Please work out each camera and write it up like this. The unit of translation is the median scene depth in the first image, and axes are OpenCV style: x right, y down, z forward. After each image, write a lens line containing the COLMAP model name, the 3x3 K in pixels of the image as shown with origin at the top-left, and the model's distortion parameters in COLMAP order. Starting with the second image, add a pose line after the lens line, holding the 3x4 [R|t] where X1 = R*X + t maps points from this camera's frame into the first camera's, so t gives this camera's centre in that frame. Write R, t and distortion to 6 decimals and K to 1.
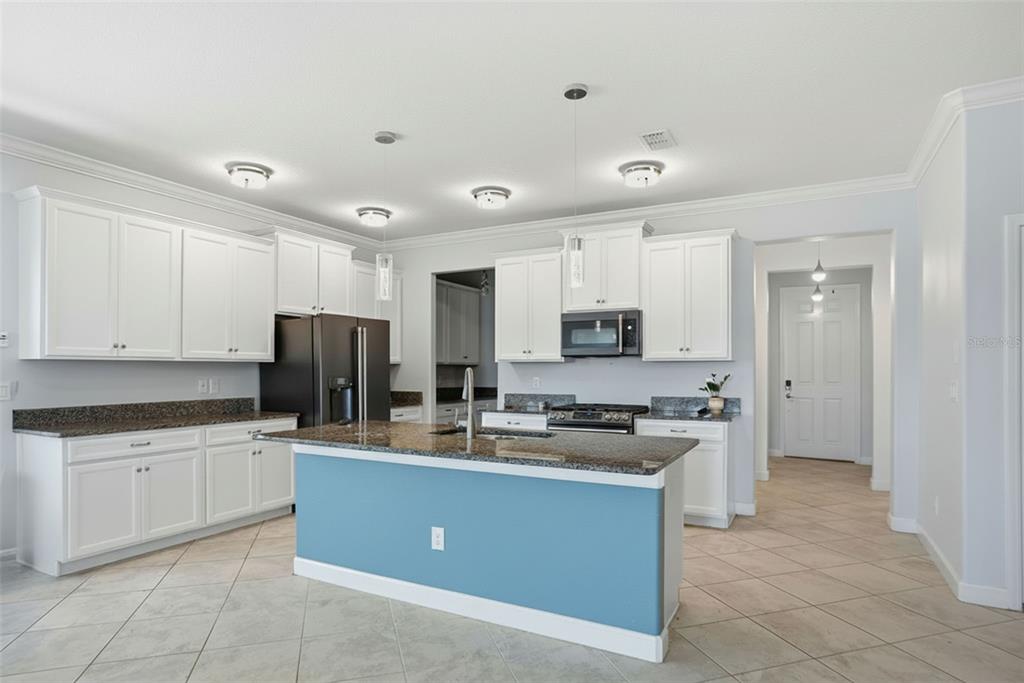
lens RADIAL K [[567.2, 0, 510.9], [0, 567.2, 363.1], [0, 0, 1]] dist [-0.000574, -0.000099]
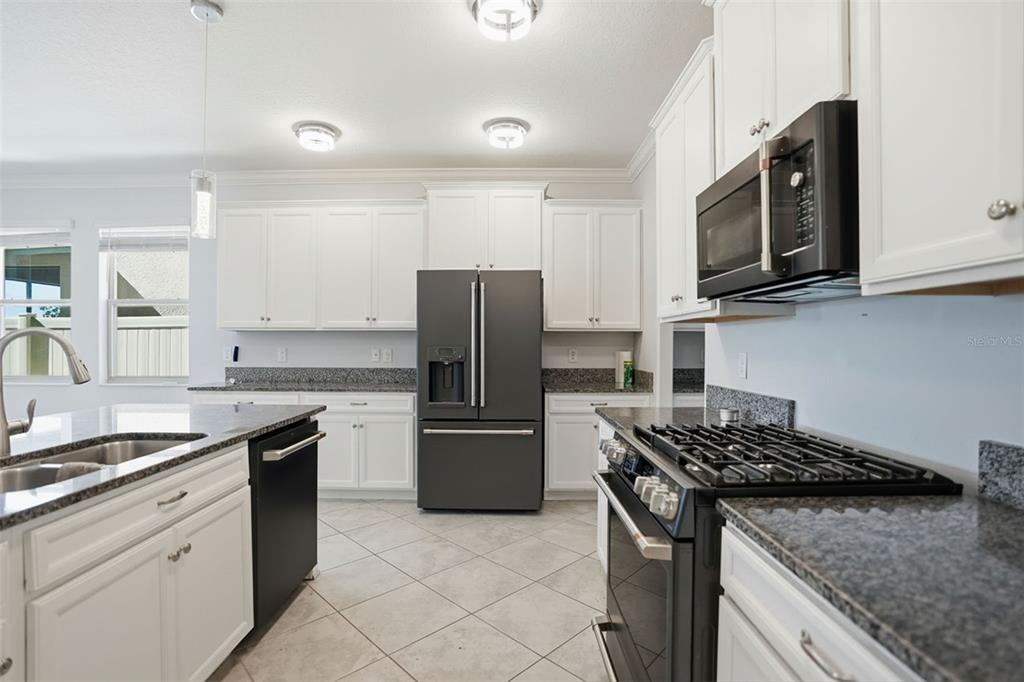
lens RADIAL K [[486.1, 0, 512.0], [0, 486.1, 341.0], [0, 0, 1]] dist [0.000709, 0.000015]
pose [[0.474855, -0.003708, -0.880056, 0.348410], [0.008873, 0.999960, 0.000575, 0.015657], [0.880019, -0.008082, 0.474869, 0.757433]]
